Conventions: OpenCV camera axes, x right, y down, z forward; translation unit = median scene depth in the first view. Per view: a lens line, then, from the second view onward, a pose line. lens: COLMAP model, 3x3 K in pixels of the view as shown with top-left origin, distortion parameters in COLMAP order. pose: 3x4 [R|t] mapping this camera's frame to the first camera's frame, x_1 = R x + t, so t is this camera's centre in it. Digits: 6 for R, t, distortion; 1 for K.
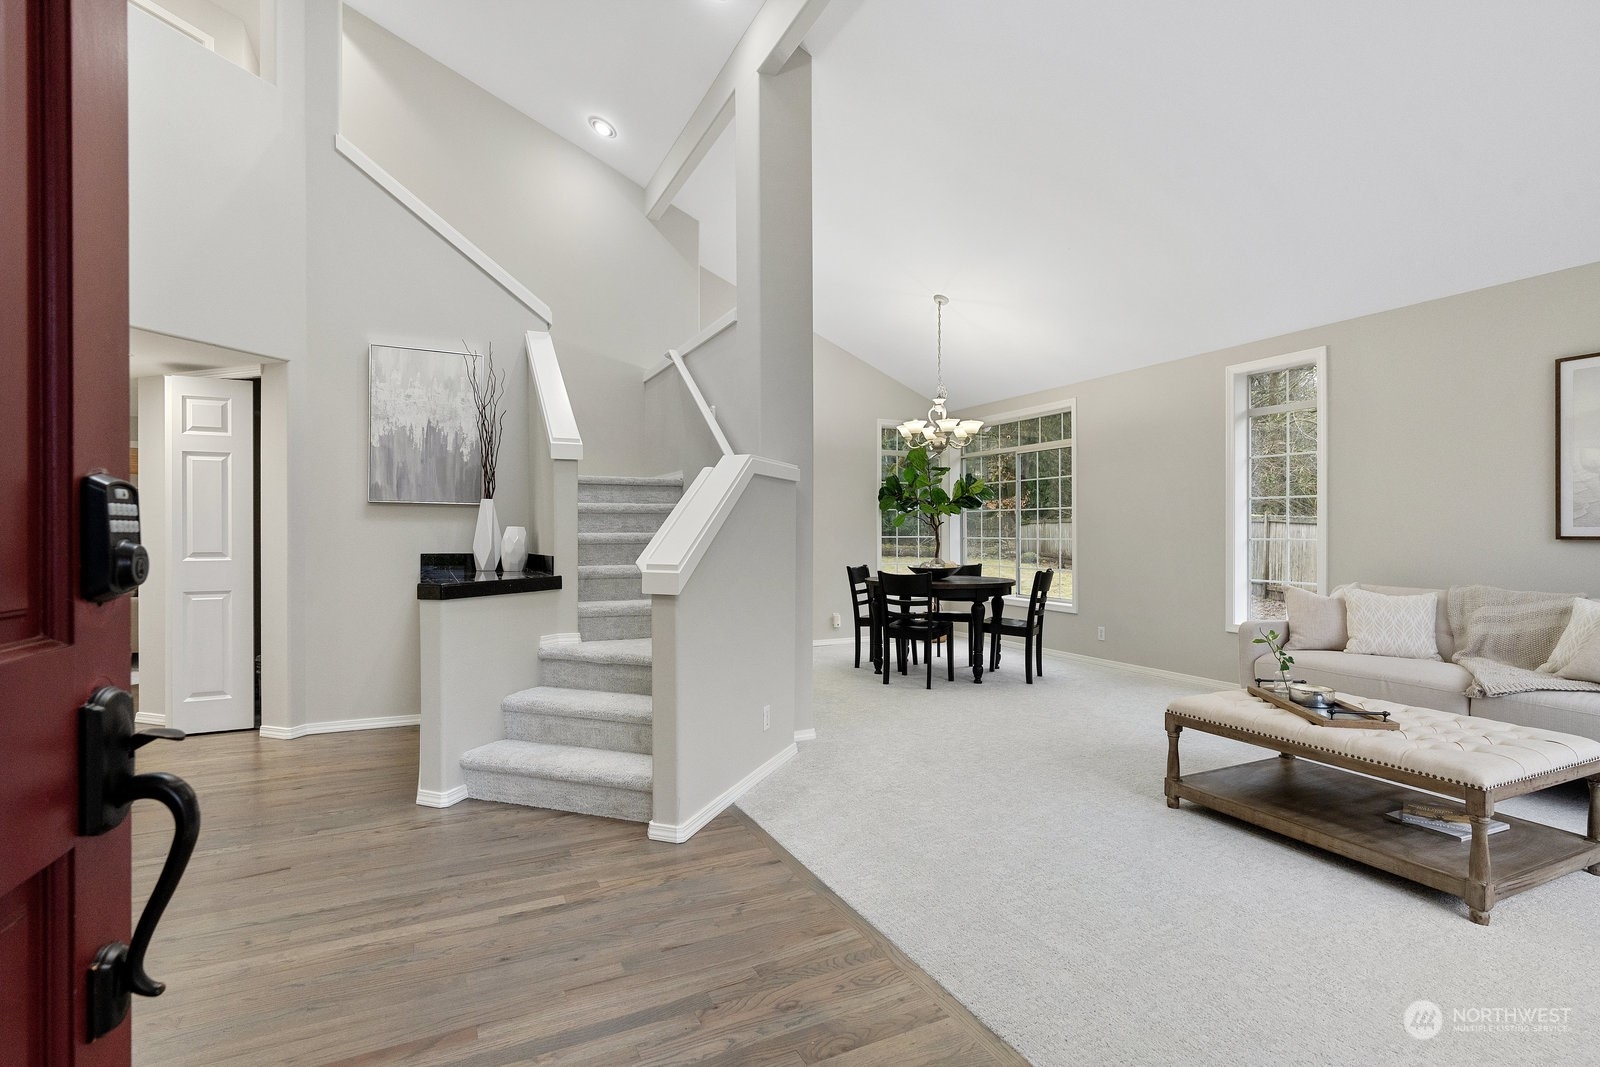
lens RADIAL K [[762.3, 0, 813.9], [0, 762.3, 535.9], [0, 0, 1]] dist [-0.001764, 0.000000]
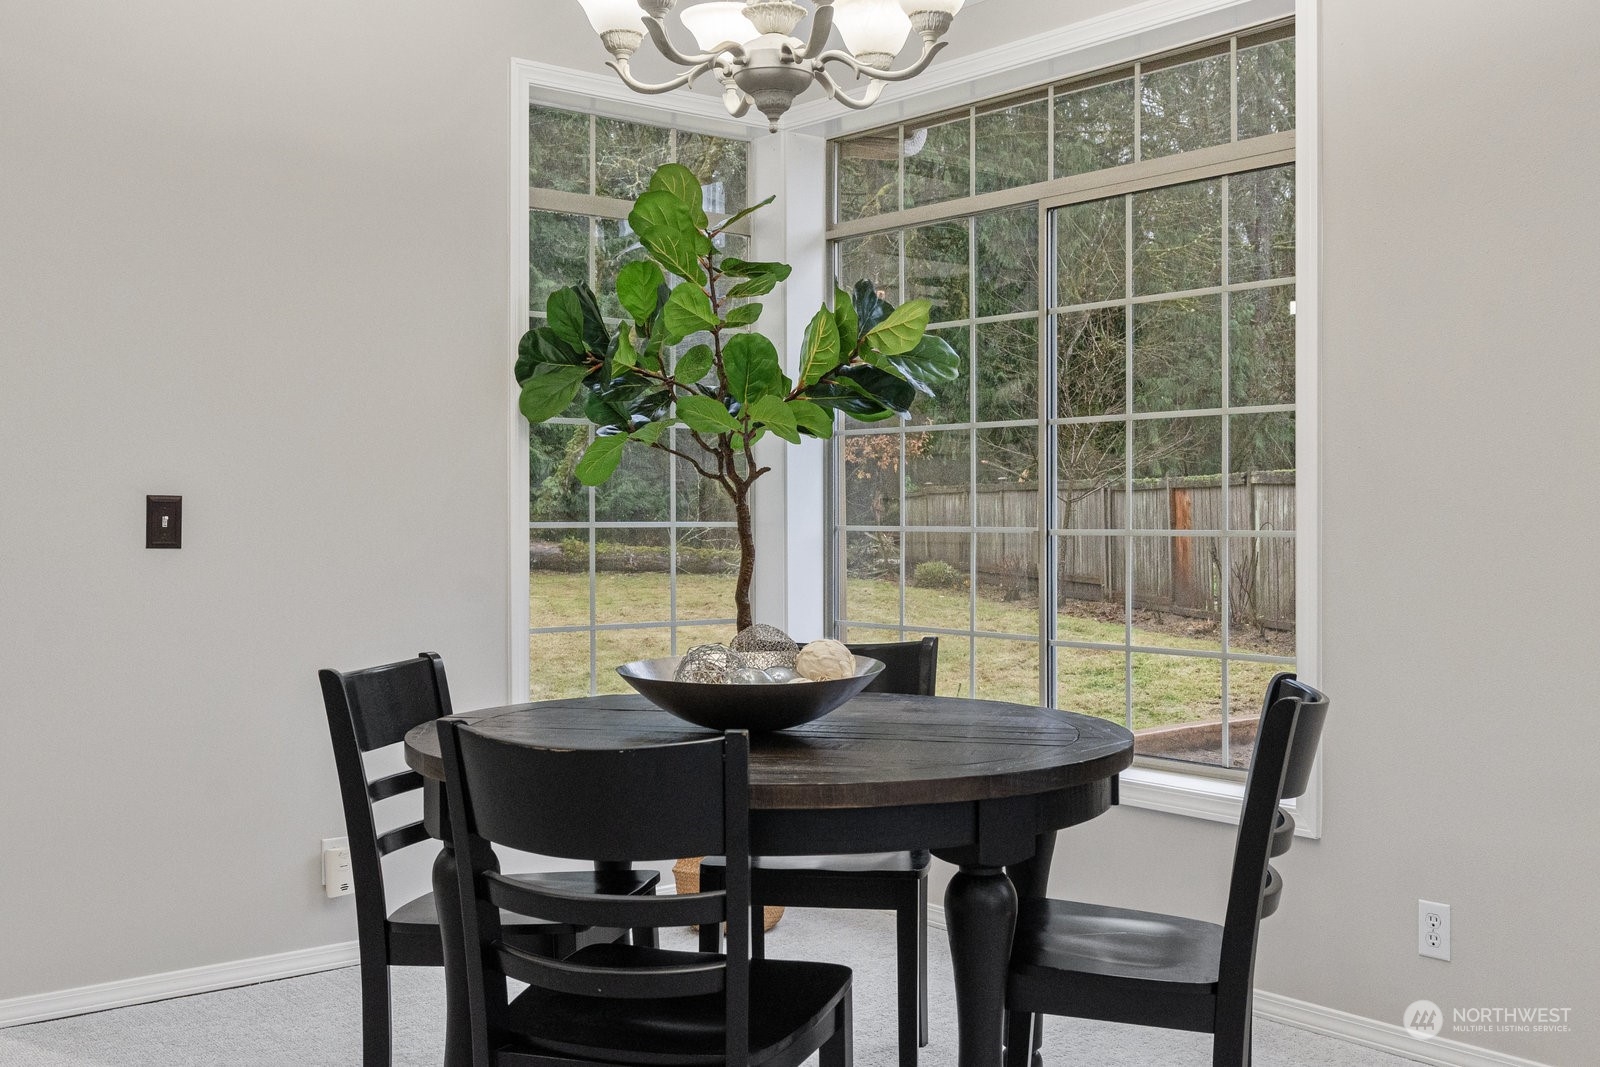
lens RADIAL K [[1679.1, 0, 800.0], [0, 1679.1, 533.5], [0, 0, 1]] dist [0.006329, 0.001544]
pose [[0.977843, -0.000445, 0.209338, 0.074353], [-0.000648, 0.999987, 0.005153, 0.001711], [-0.209338, -0.005174, 0.977830, 0.535409]]
